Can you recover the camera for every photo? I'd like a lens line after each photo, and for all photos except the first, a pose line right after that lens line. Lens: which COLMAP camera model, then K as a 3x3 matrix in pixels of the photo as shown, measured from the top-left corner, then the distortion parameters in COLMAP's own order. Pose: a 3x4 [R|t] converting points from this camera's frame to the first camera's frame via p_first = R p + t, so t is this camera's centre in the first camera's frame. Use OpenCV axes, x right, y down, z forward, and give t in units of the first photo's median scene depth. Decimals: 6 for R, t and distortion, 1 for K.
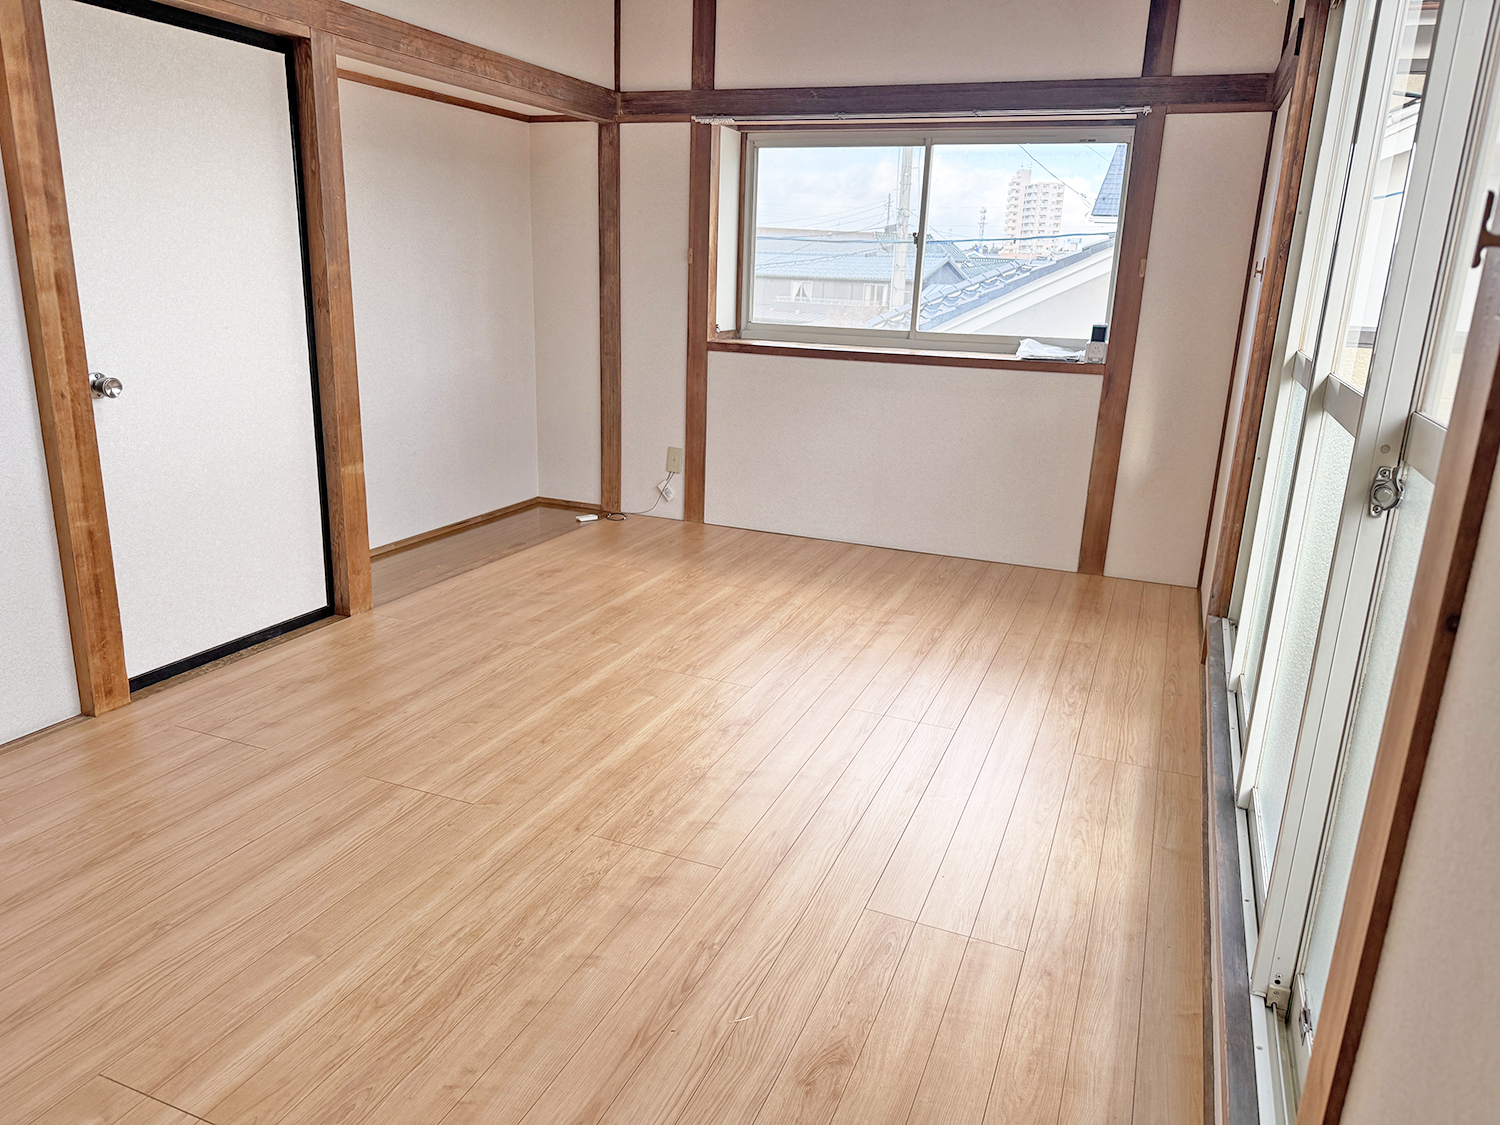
lens RADIAL K [[1061.8, 0, 750.0], [0, 1061.8, 562.5], [0, 0, 1]] dist [0.062075, 0.000125]
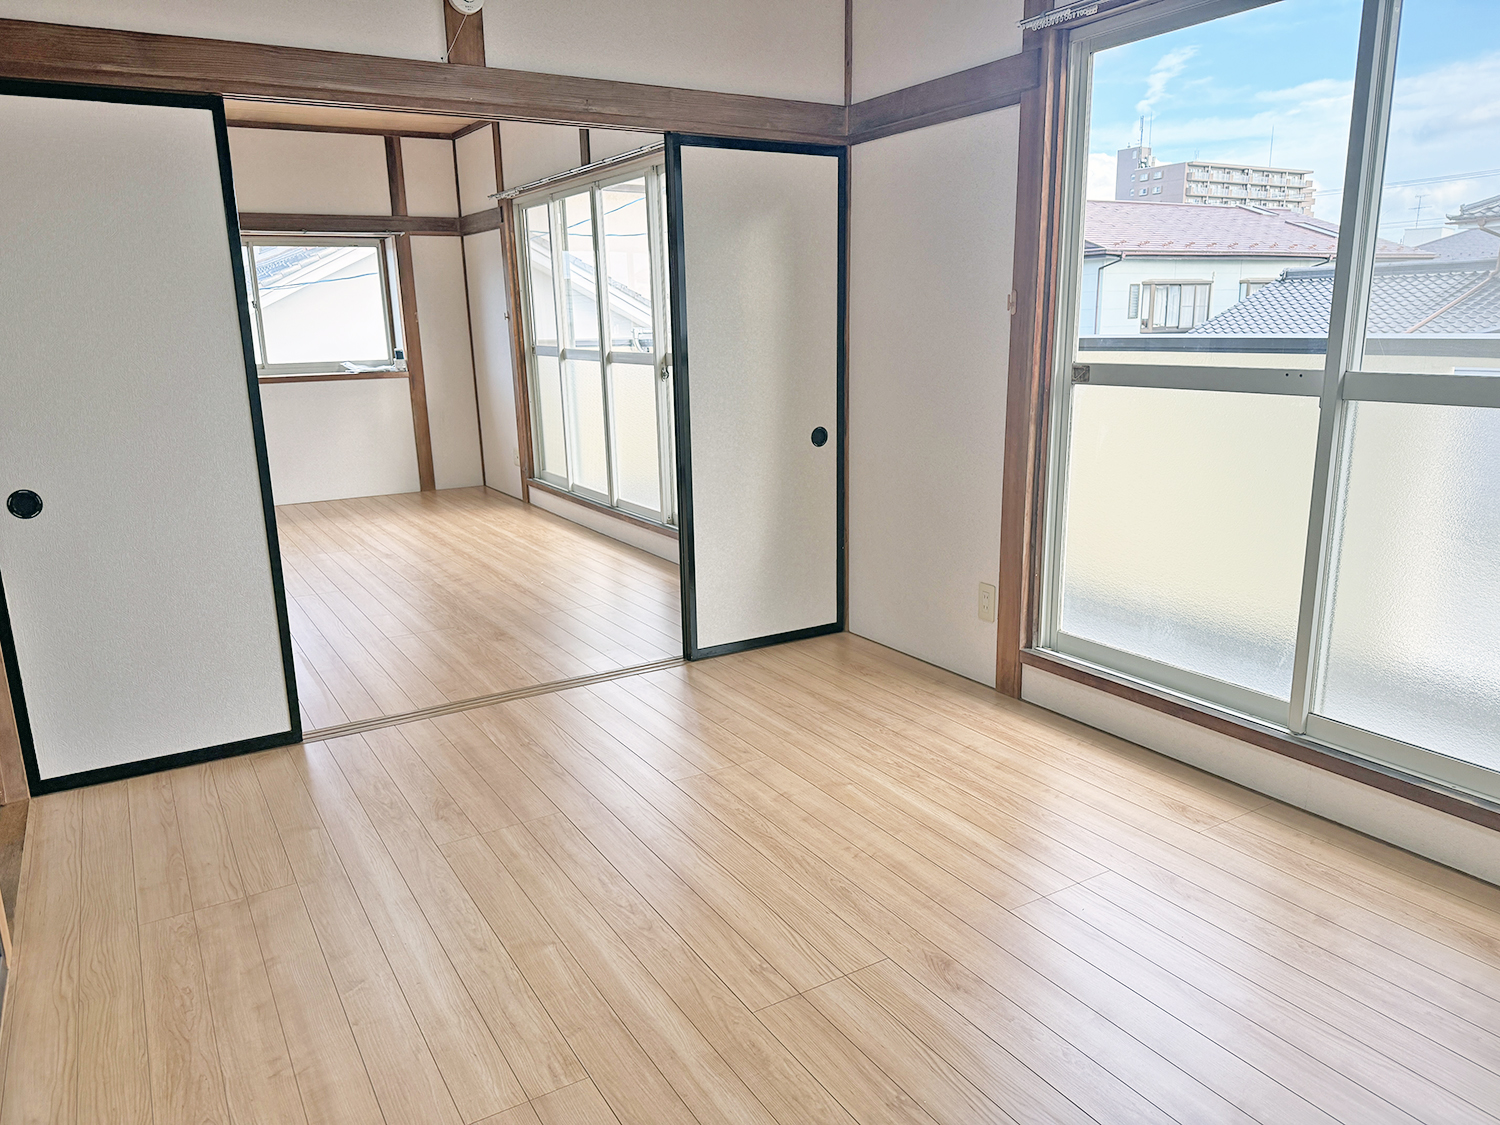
lens RADIAL K [[1061.8, 0, 750.0], [0, 1061.8, 562.5], [0, 0, 1]] dist [0.062075, 0.000125]
pose [[0.594332, -0.234187, 0.769367, -0.798420], [0.262548, 0.960748, 0.089624, 0.113217], [-0.760156, 0.148729, 0.632489, -0.520943]]
